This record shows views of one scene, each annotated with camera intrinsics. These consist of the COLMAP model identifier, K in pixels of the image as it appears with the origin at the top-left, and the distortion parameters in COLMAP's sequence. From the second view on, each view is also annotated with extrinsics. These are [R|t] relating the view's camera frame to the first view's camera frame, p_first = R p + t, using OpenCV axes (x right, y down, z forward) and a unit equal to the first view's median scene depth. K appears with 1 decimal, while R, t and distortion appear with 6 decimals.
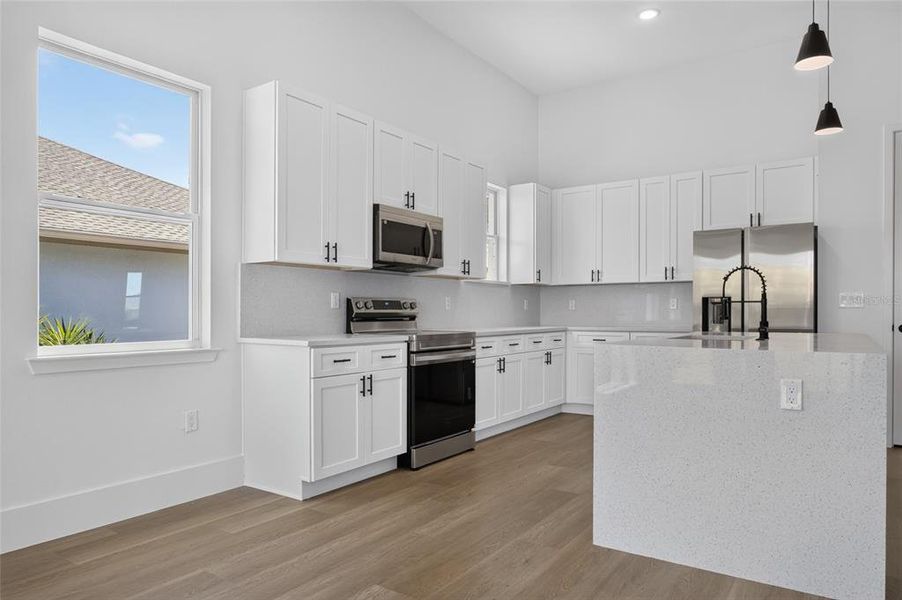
lens RADIAL K [[591.8, 0, 453.5], [0, 591.8, 314.0], [0, 0, 1]] dist [-0.003787, -0.000354]
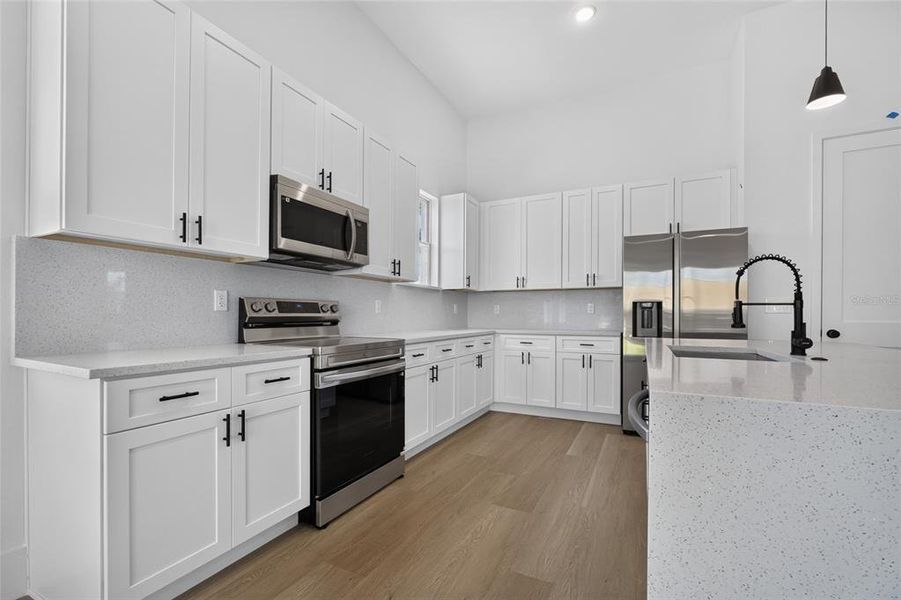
lens RADIAL K [[391.6, 0, 447.2], [0, 391.6, 317.7], [0, 0, 1]] dist [-0.001894, -0.000191]
pose [[0.992156, 0.002575, 0.124976, 0.026011], [-0.003015, 0.999990, 0.003336, -0.003189], [-0.124966, -0.003686, 0.992154, 0.417666]]
